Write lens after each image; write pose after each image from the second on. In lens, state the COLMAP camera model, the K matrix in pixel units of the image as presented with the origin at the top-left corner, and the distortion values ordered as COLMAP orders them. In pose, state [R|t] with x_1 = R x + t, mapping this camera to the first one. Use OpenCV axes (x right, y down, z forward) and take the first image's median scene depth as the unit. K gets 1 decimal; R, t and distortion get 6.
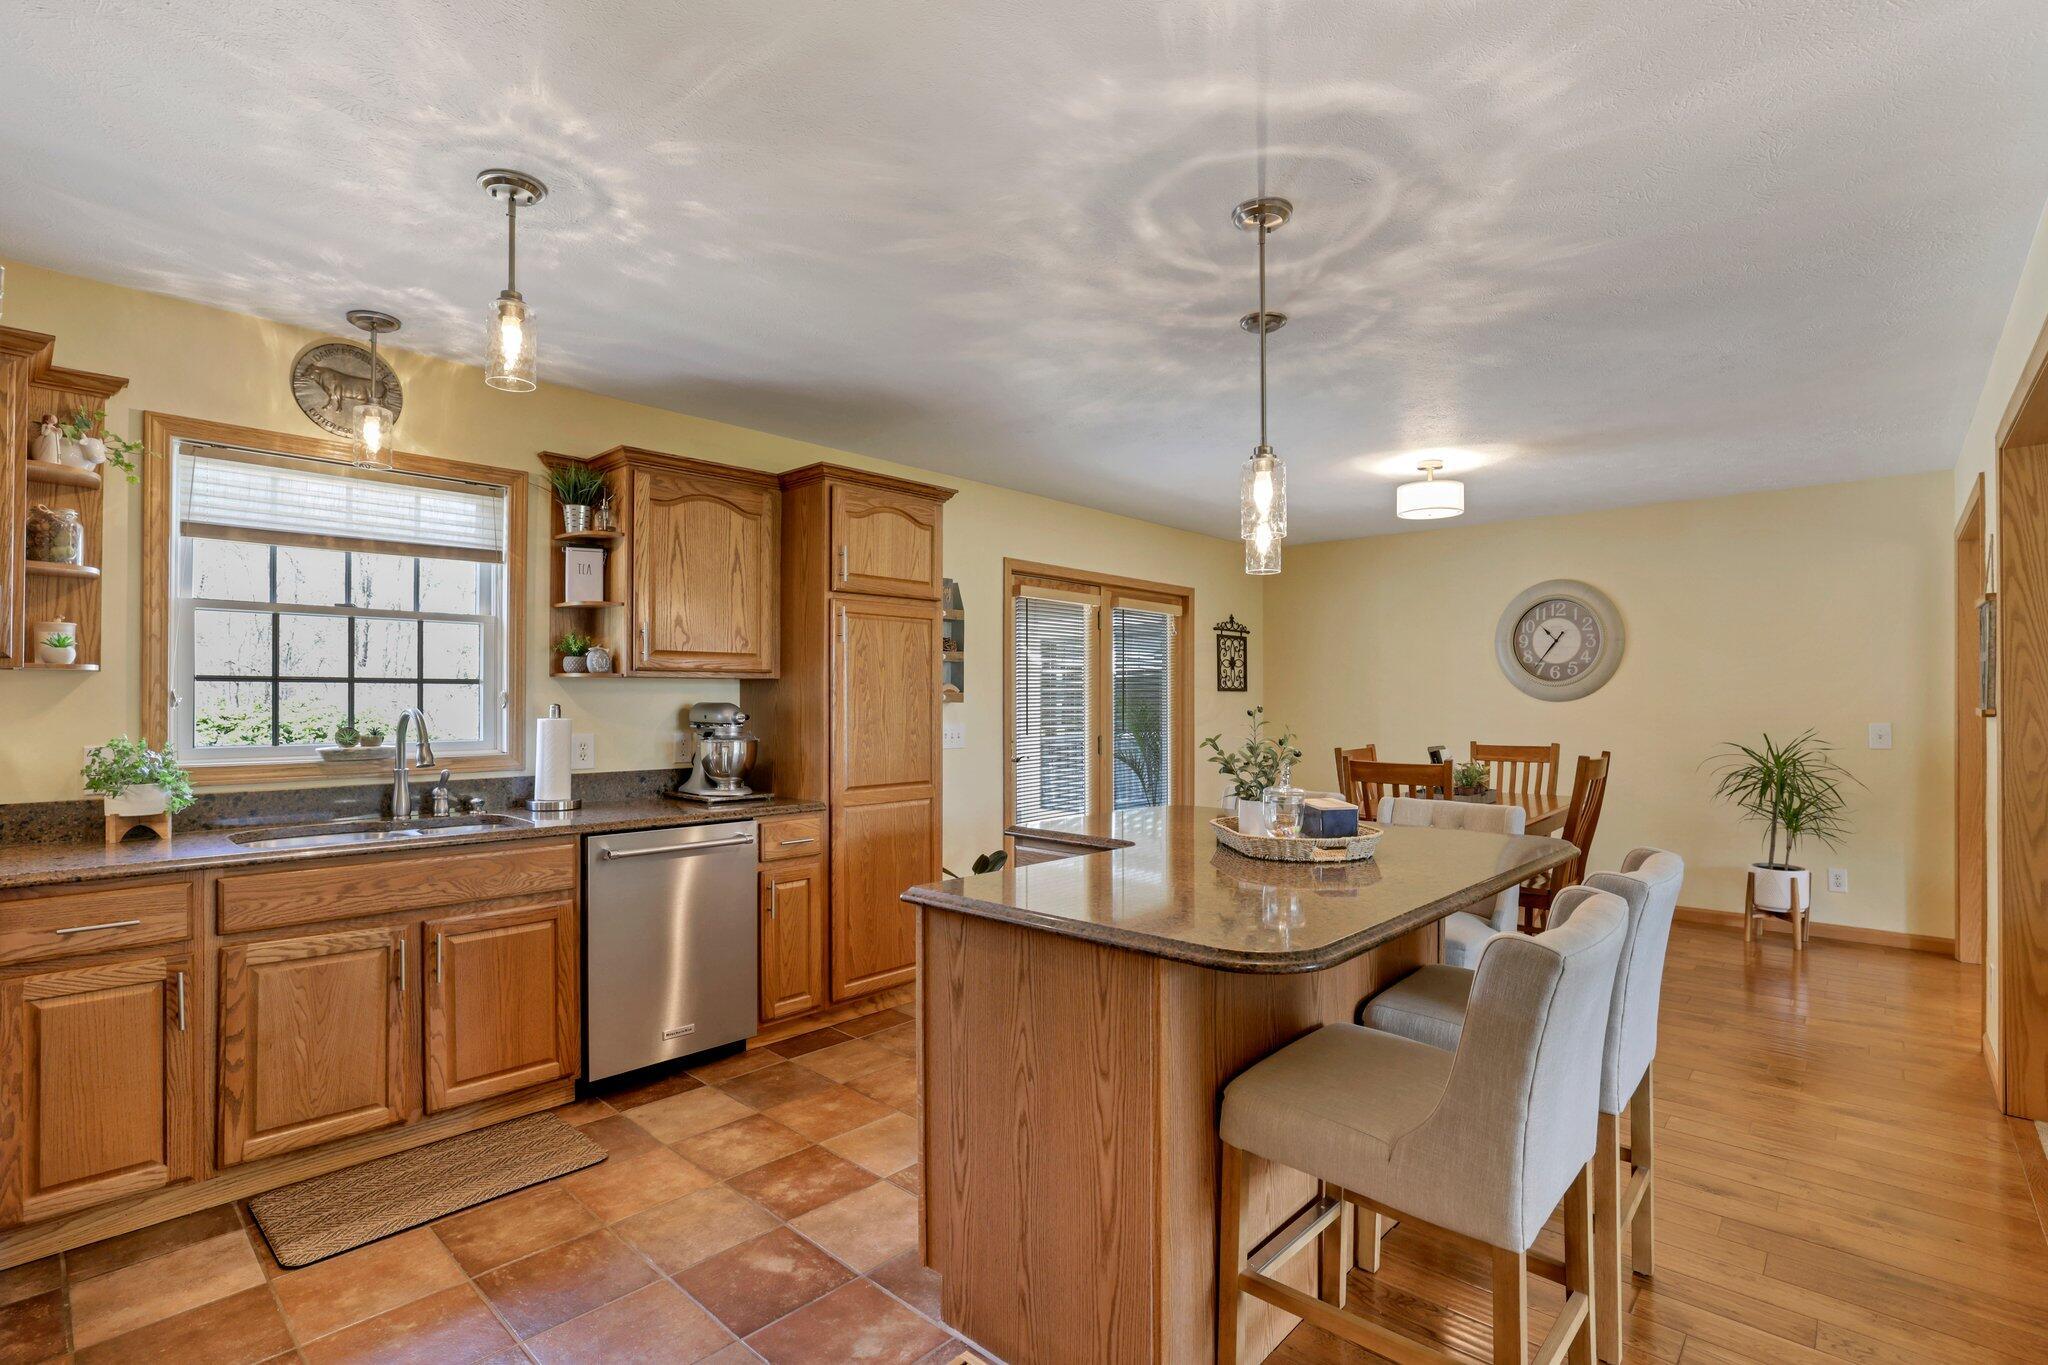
lens RADIAL K [[916.9, 0, 1027.4], [0, 916.9, 686.6], [0, 0, 1]] dist [-0.028944, 0.005107]
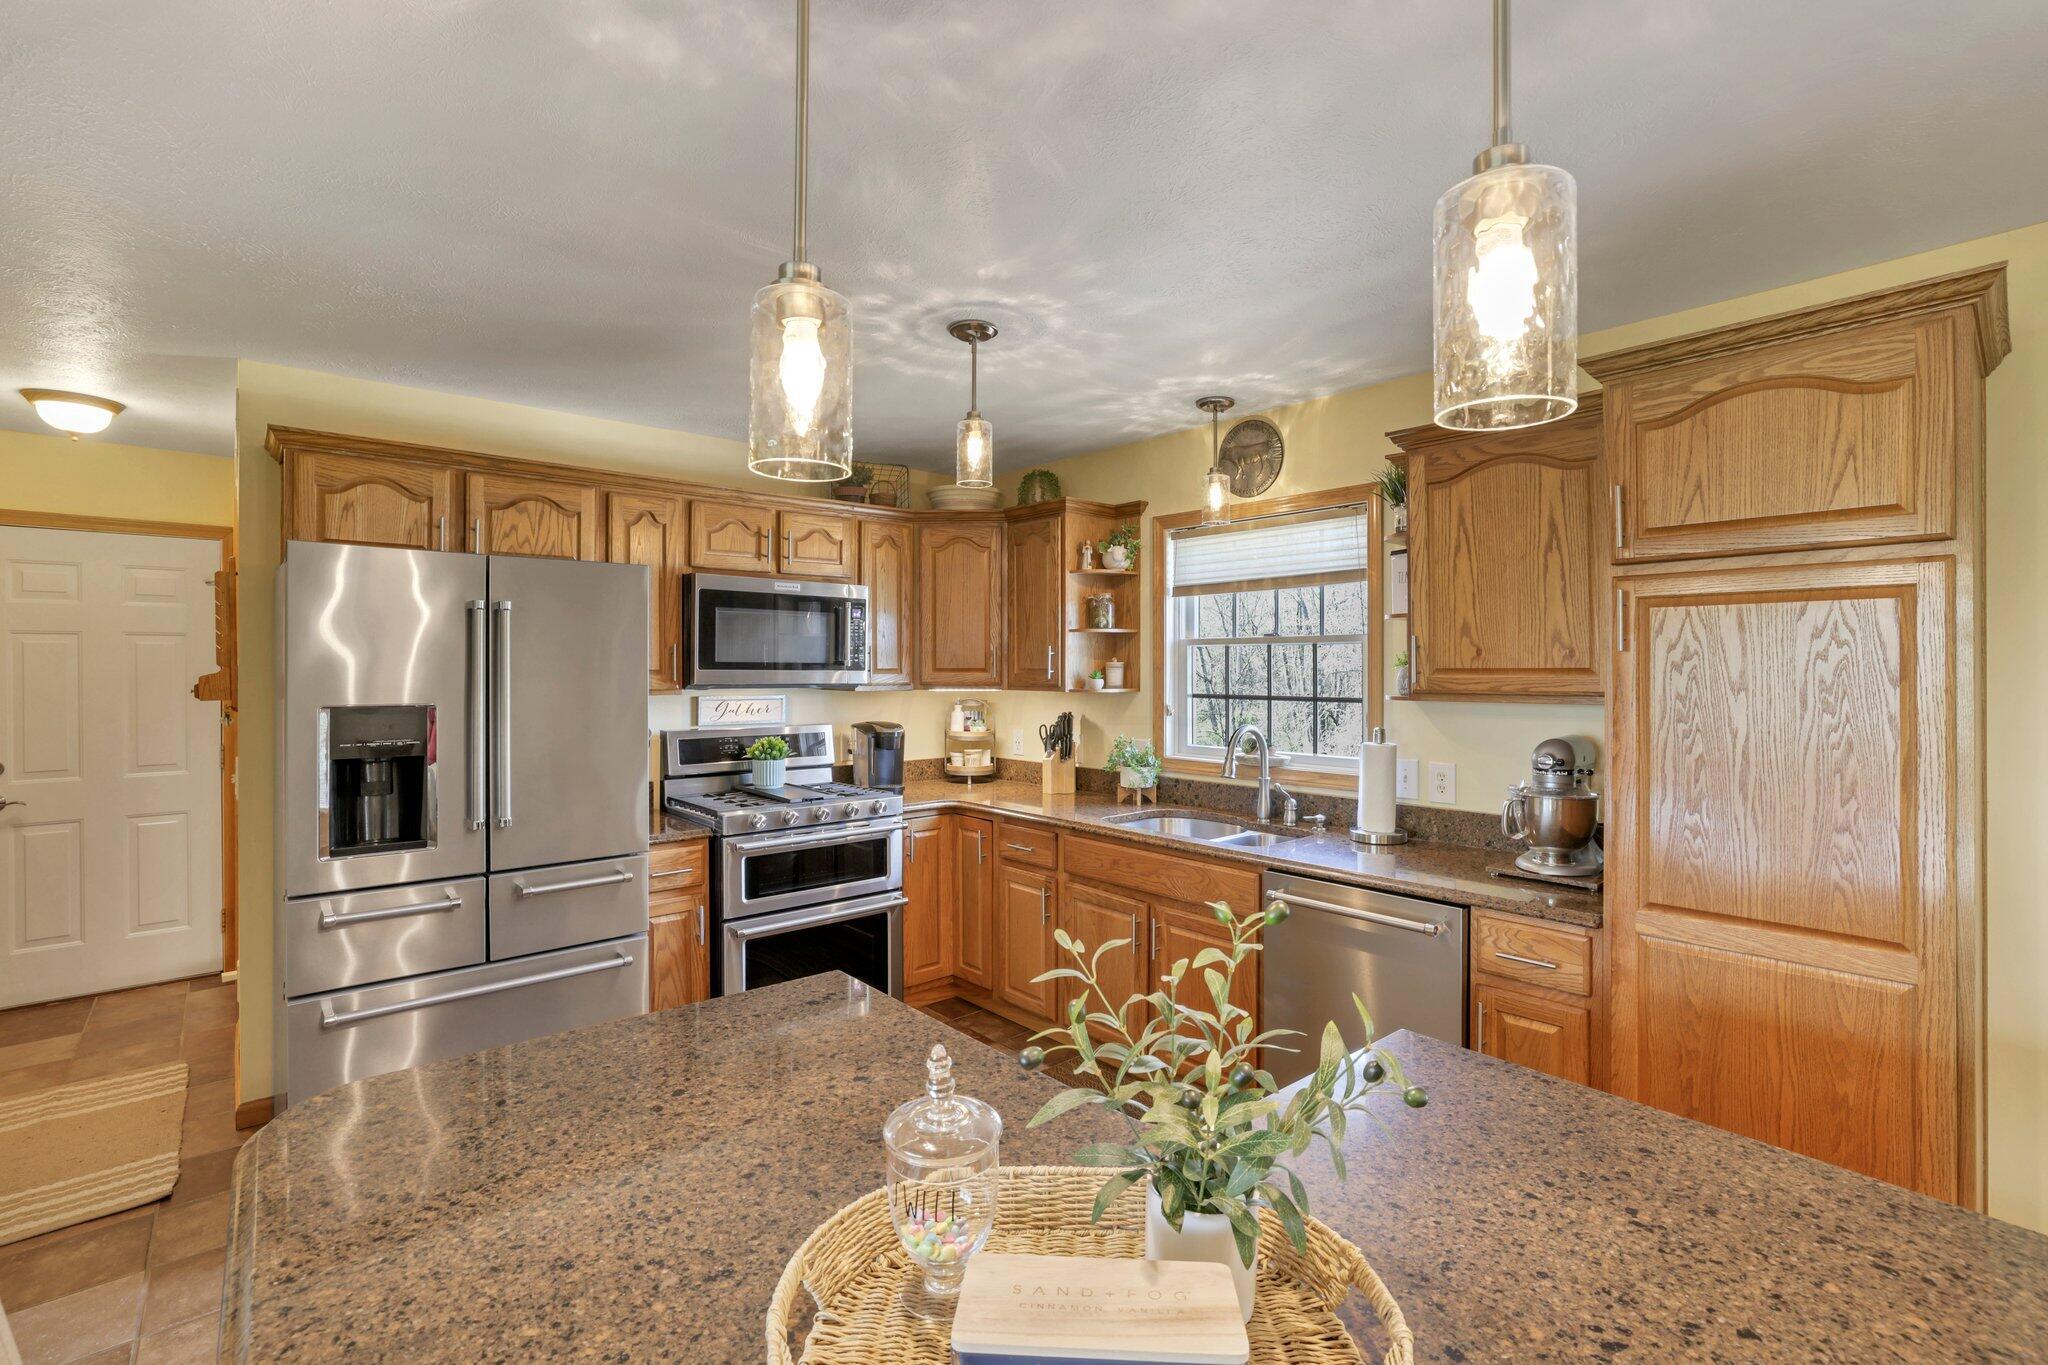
lens RADIAL K [[916.9, 0, 1034.3], [0, 916.9, 658.6], [0, 0, 1]] dist [-0.028944, 0.005107]
pose [[-0.093957, -0.013771, -0.995481, 0.485773], [0.009965, 0.999841, -0.014772, -0.045288], [0.995526, -0.011308, -0.093805, 0.826251]]
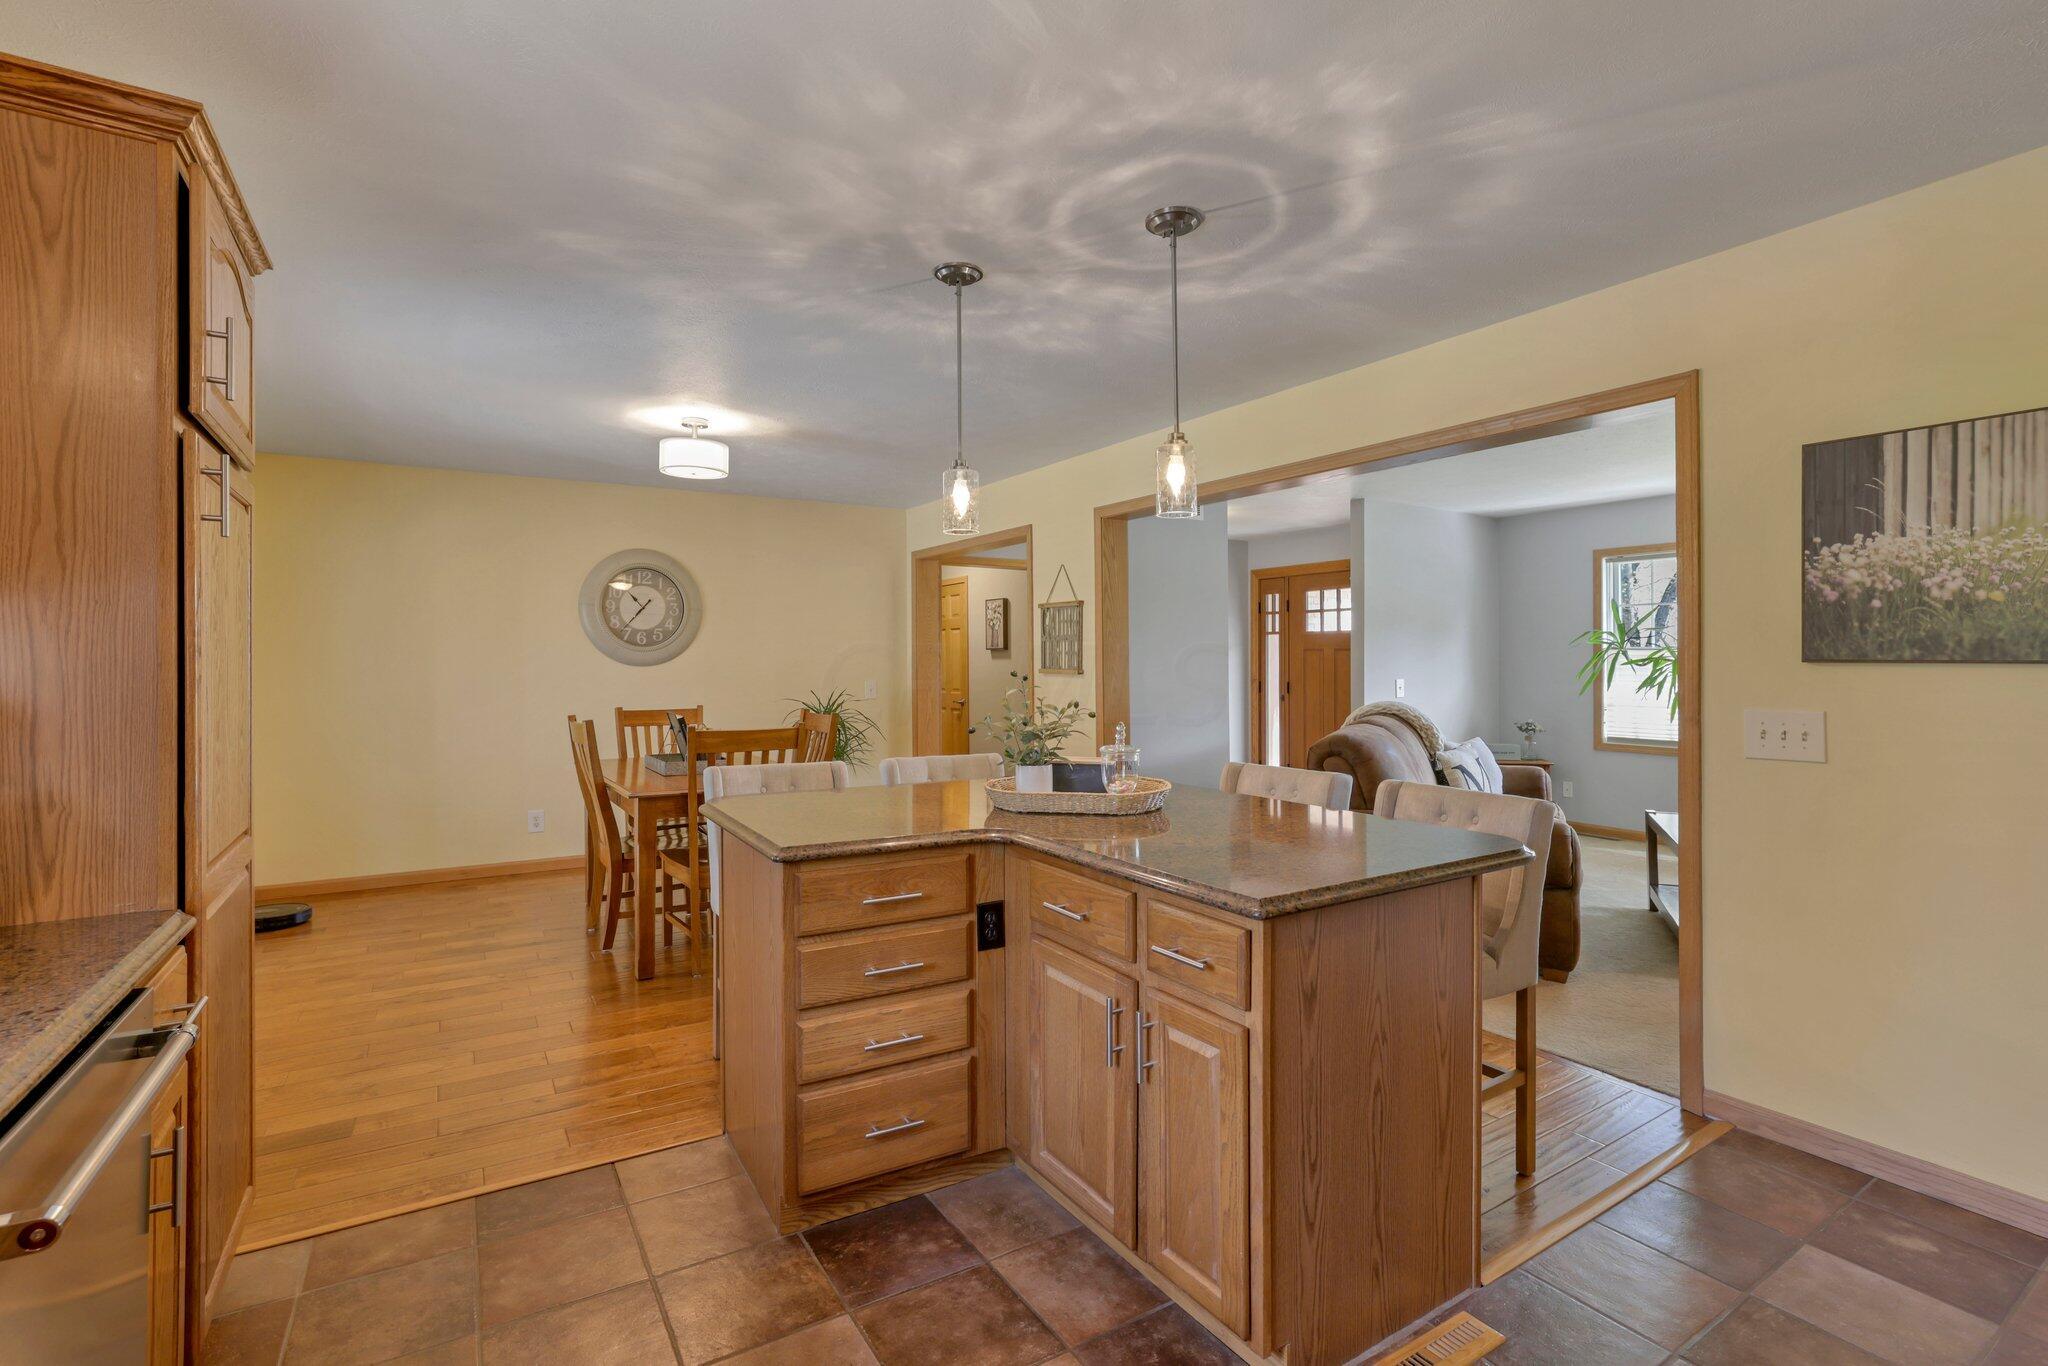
lens RADIAL K [[916.9, 0, 980.1], [0, 916.9, 654.1], [0, 0, 1]] dist [-0.028944, 0.005107]
pose [[0.298766, 0.008615, 0.954288, -0.610095], [-0.011523, 0.999919, -0.005419, 0.008015], [-0.954257, -0.009377, 0.298841, 0.636787]]
